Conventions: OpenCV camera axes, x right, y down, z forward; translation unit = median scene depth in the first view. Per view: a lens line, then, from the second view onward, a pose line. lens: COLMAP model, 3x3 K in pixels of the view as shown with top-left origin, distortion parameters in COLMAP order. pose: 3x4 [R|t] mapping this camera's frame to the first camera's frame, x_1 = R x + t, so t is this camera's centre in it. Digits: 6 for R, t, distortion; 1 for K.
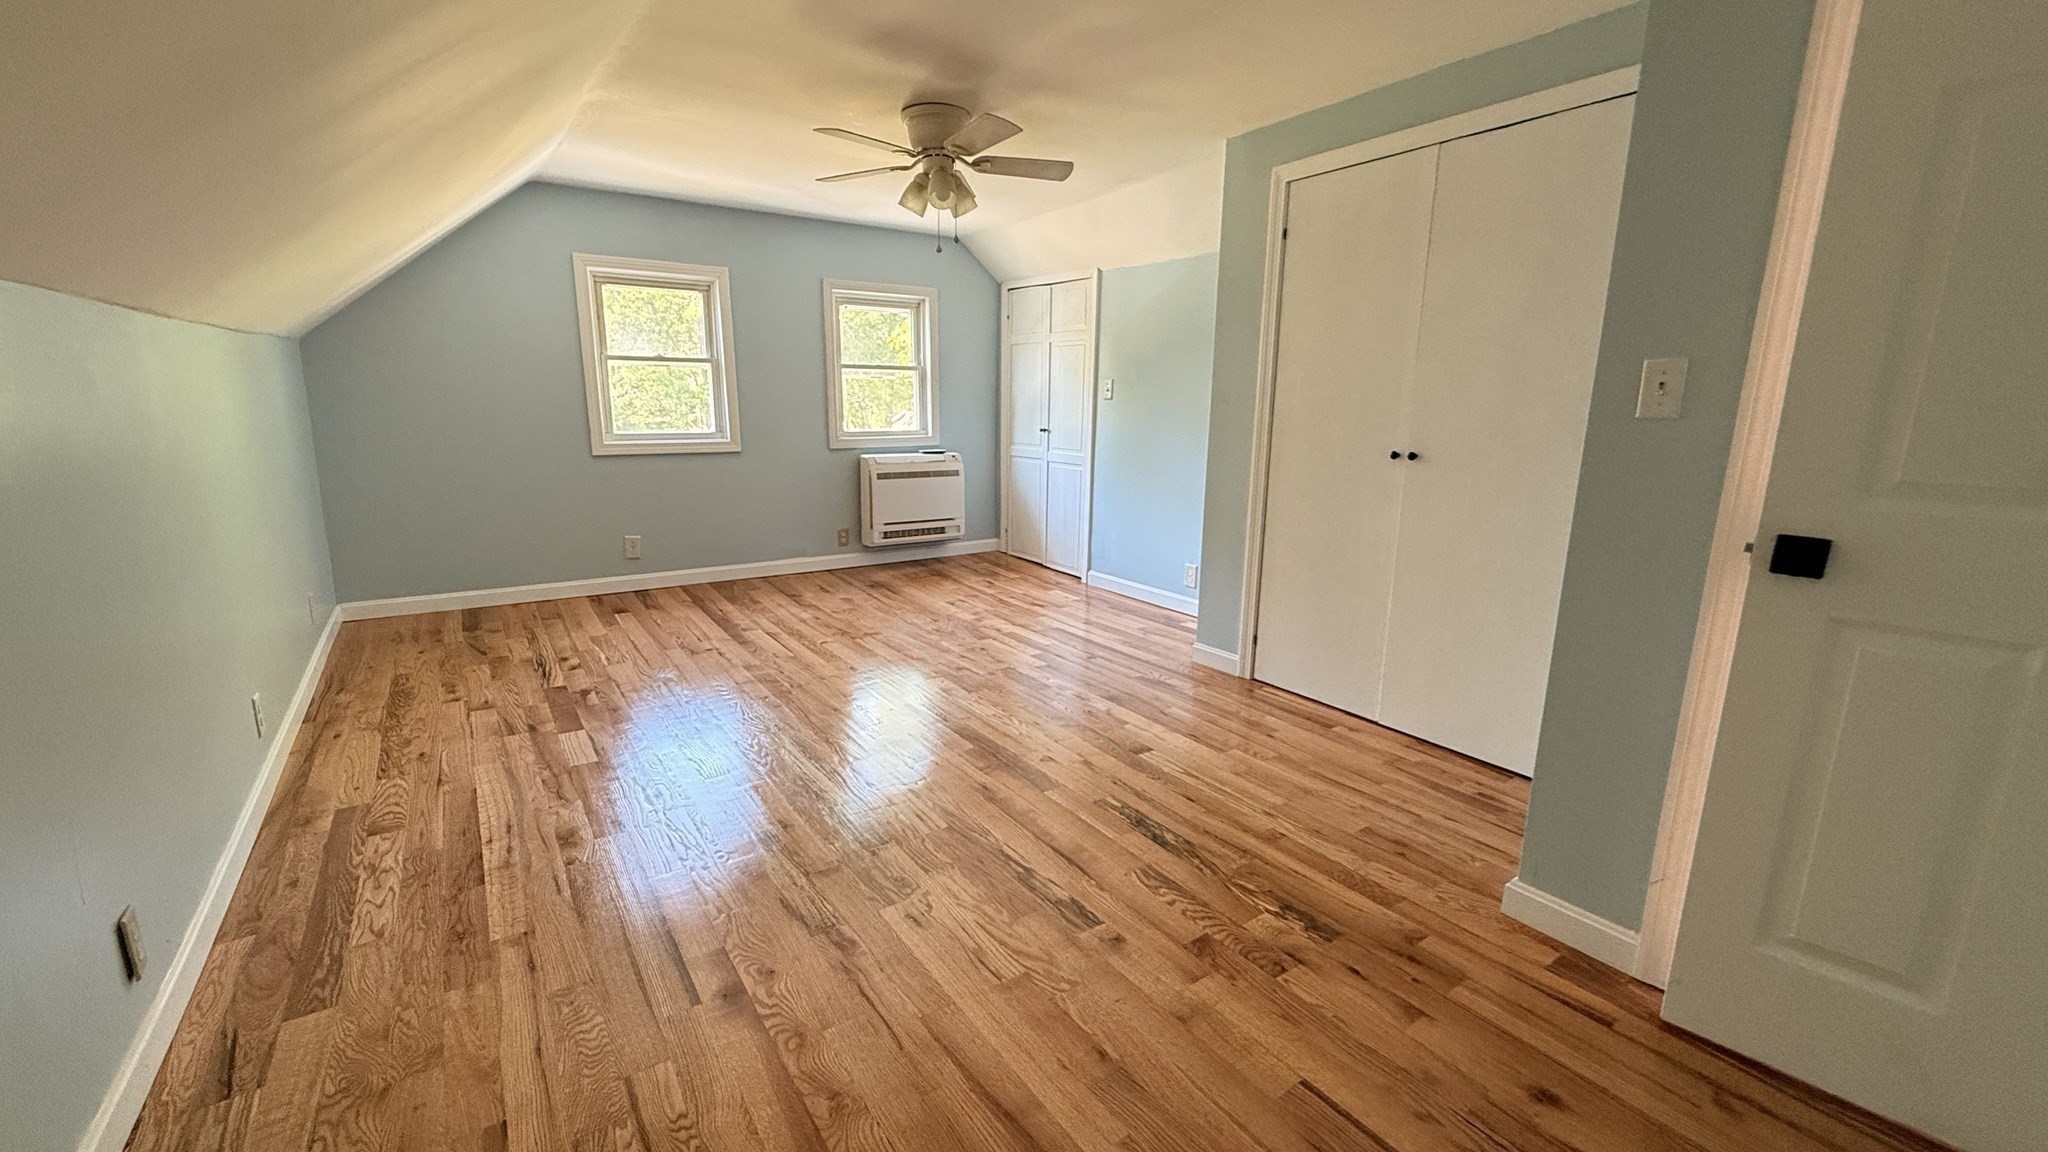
lens RADIAL K [[815.5, 0, 1020.6], [0, 815.5, 573.9], [0, 0, 1]] dist [0.002521, -0.000178]
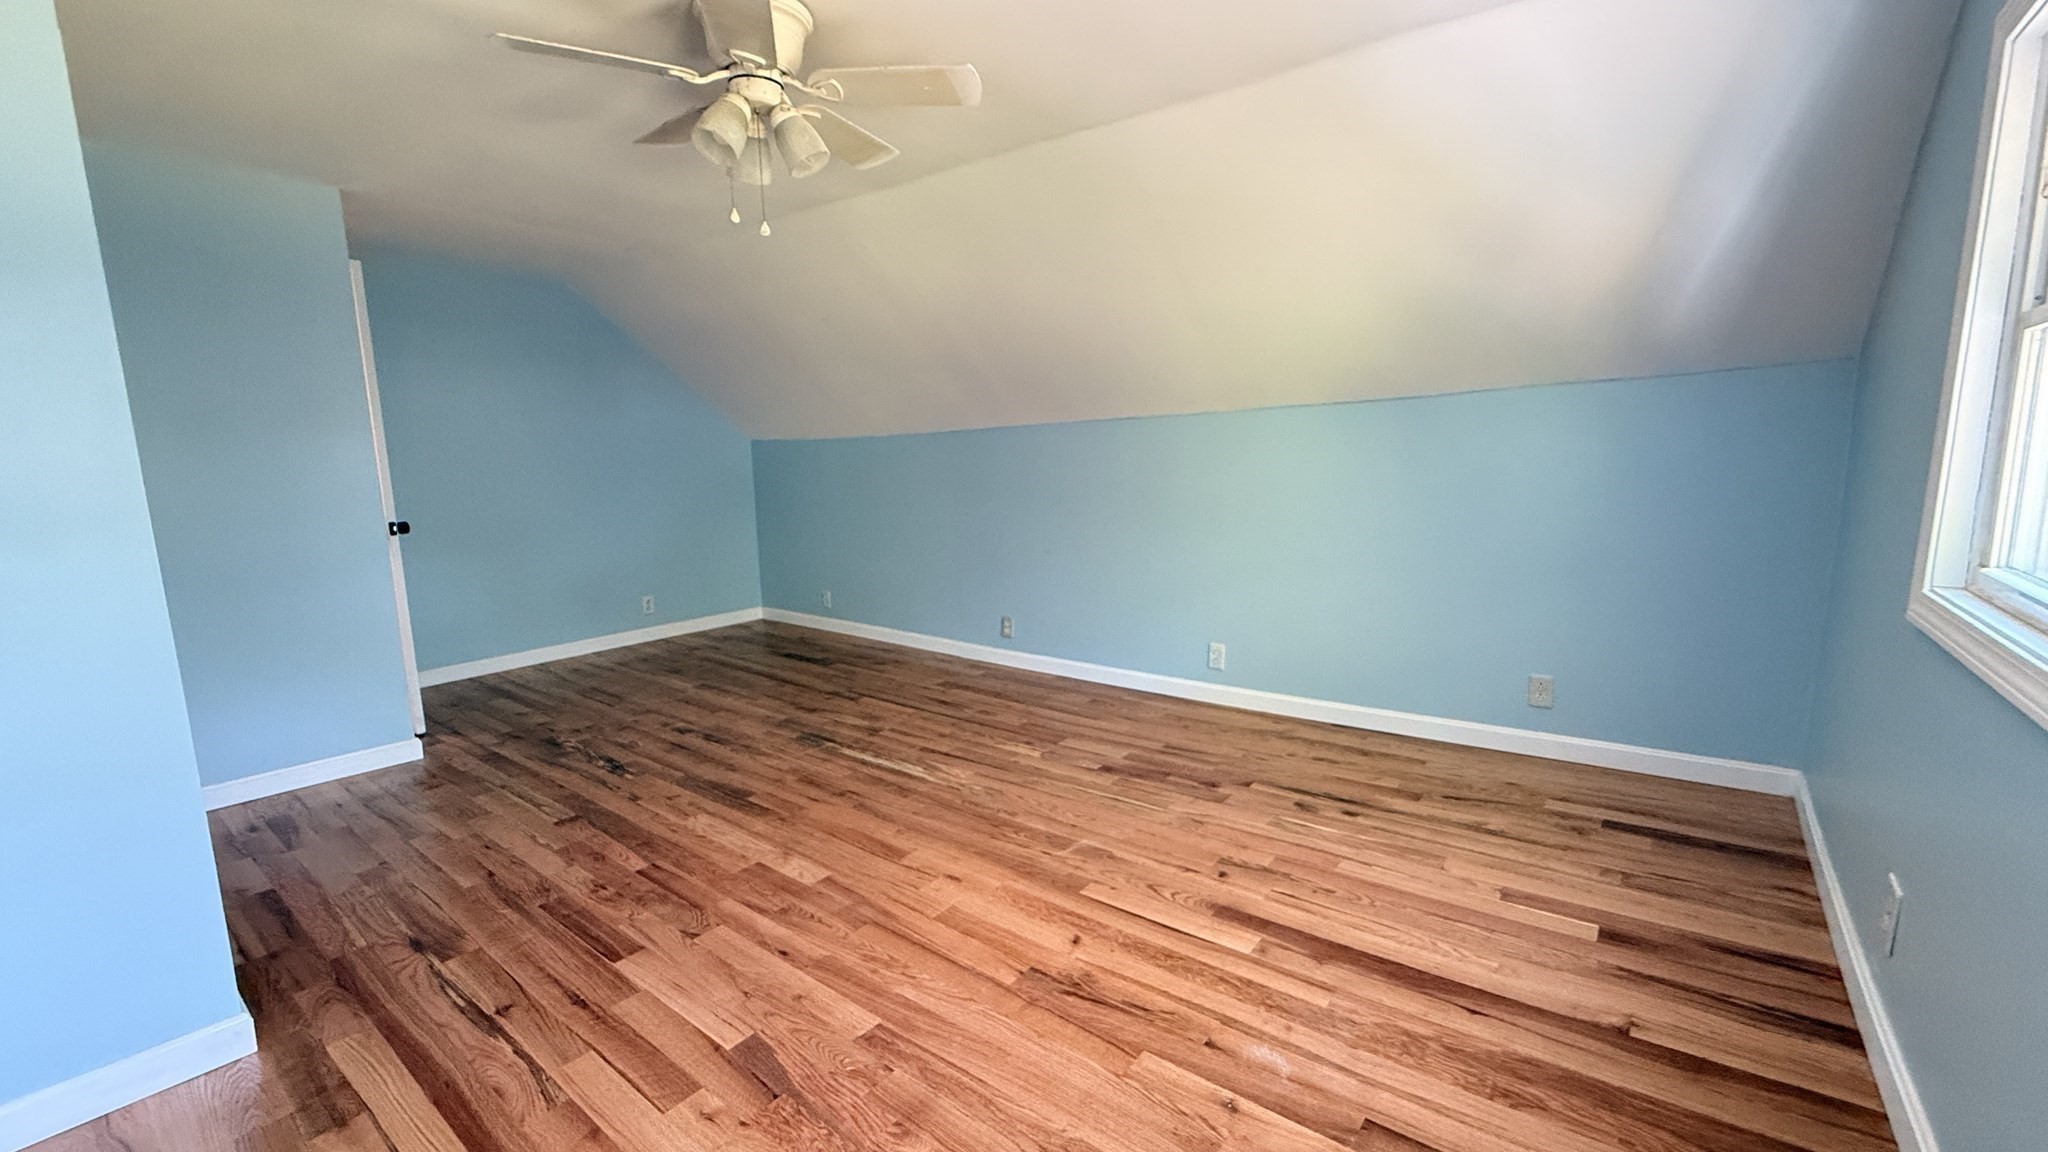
lens RADIAL K [[815.5, 0, 1020.6], [0, 815.5, 573.9], [0, 0, 1]] dist [0.002521, -0.000178]
pose [[-0.955451, 0.054297, -0.290113, -0.078950], [-0.049394, 0.939656, 0.338537, -0.319277], [0.290988, 0.337785, -0.895113, 1.456167]]
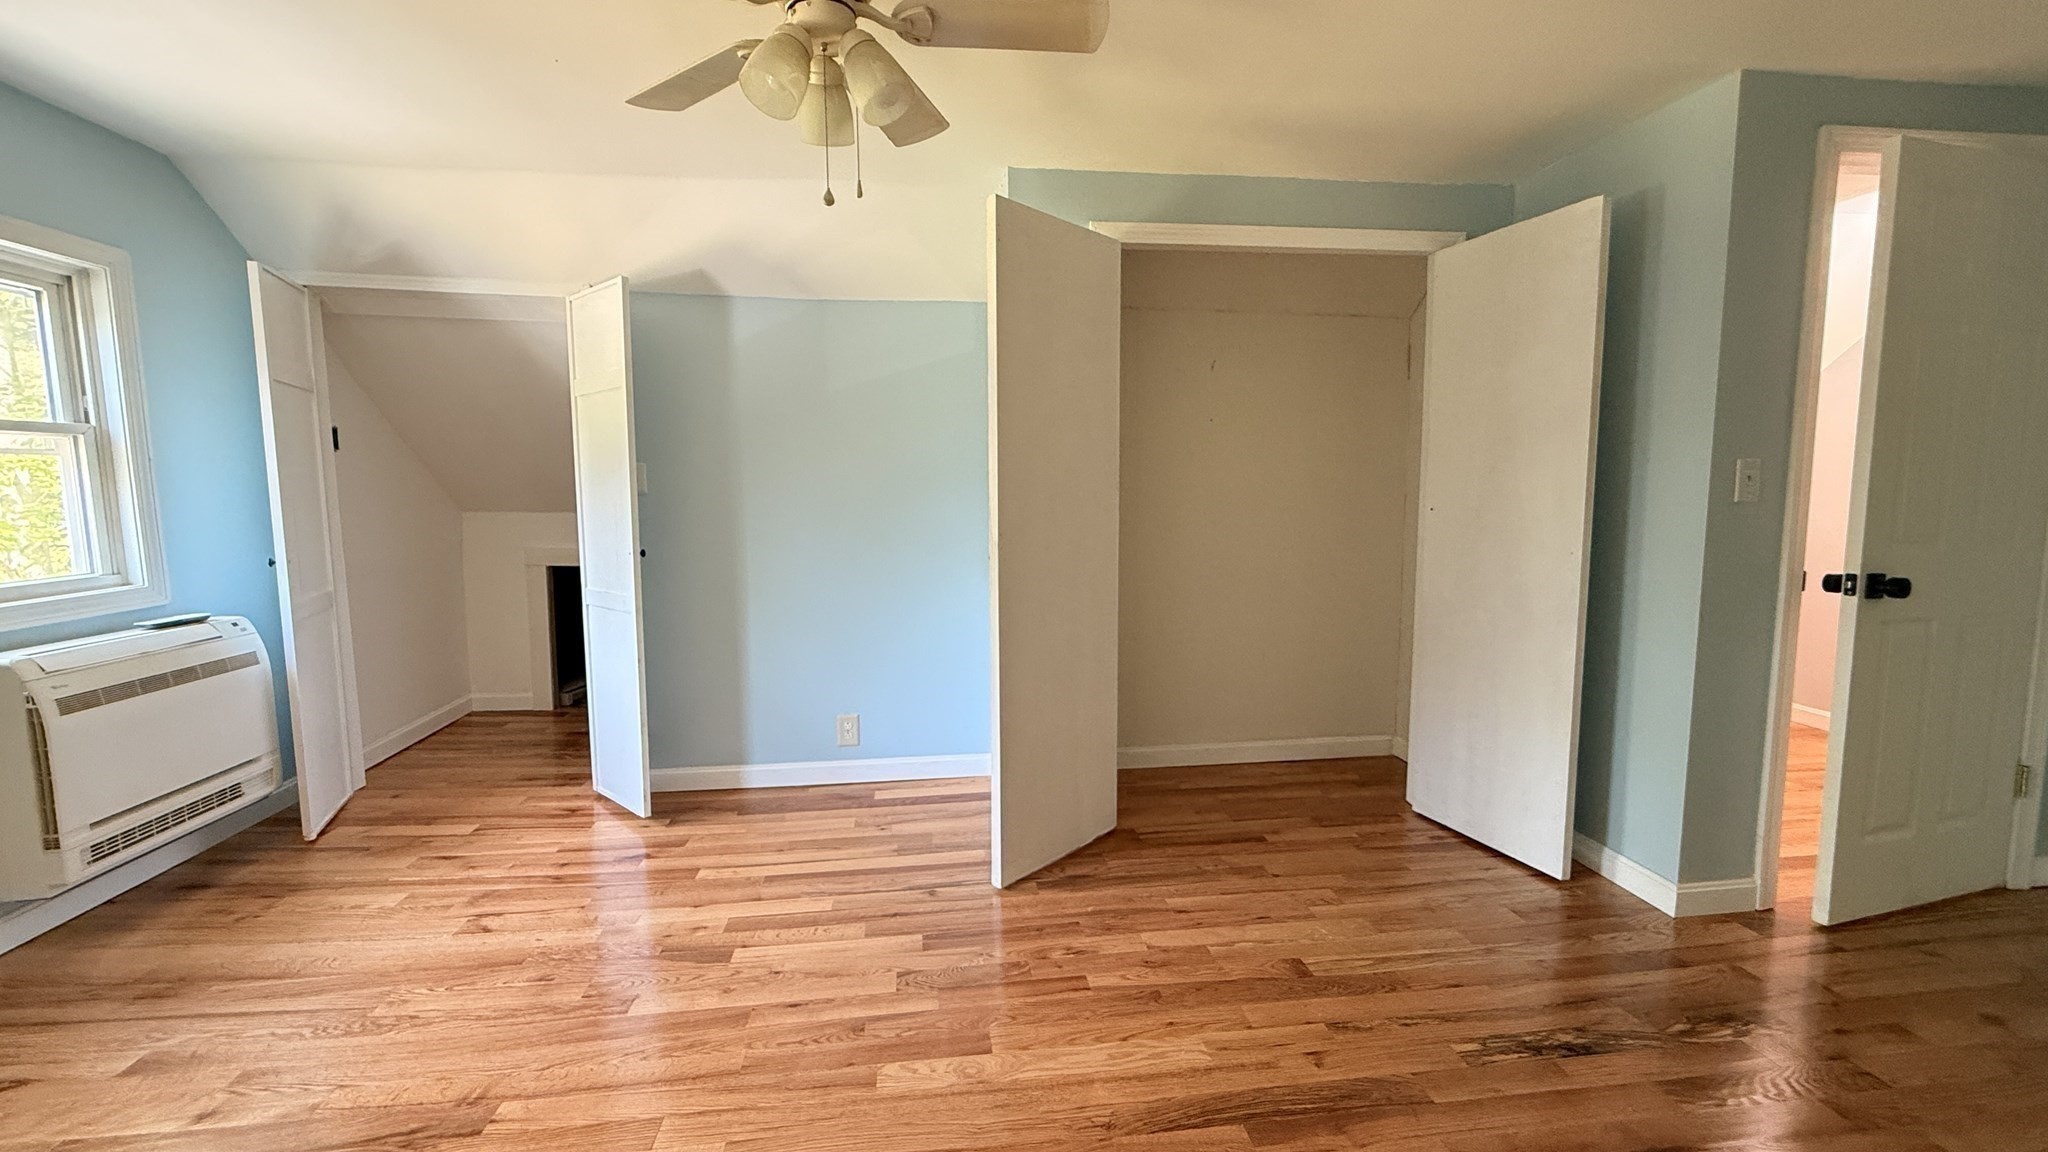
lens RADIAL K [[815.5, 0, 1020.6], [0, 815.5, 573.9], [0, 0, 1]] dist [0.002521, -0.000178]
pose [[0.456563, -0.103917, 0.883602, -0.429036], [0.195557, 0.980588, 0.014278, -0.140768], [-0.867933, 0.166275, 0.468022, 0.611151]]
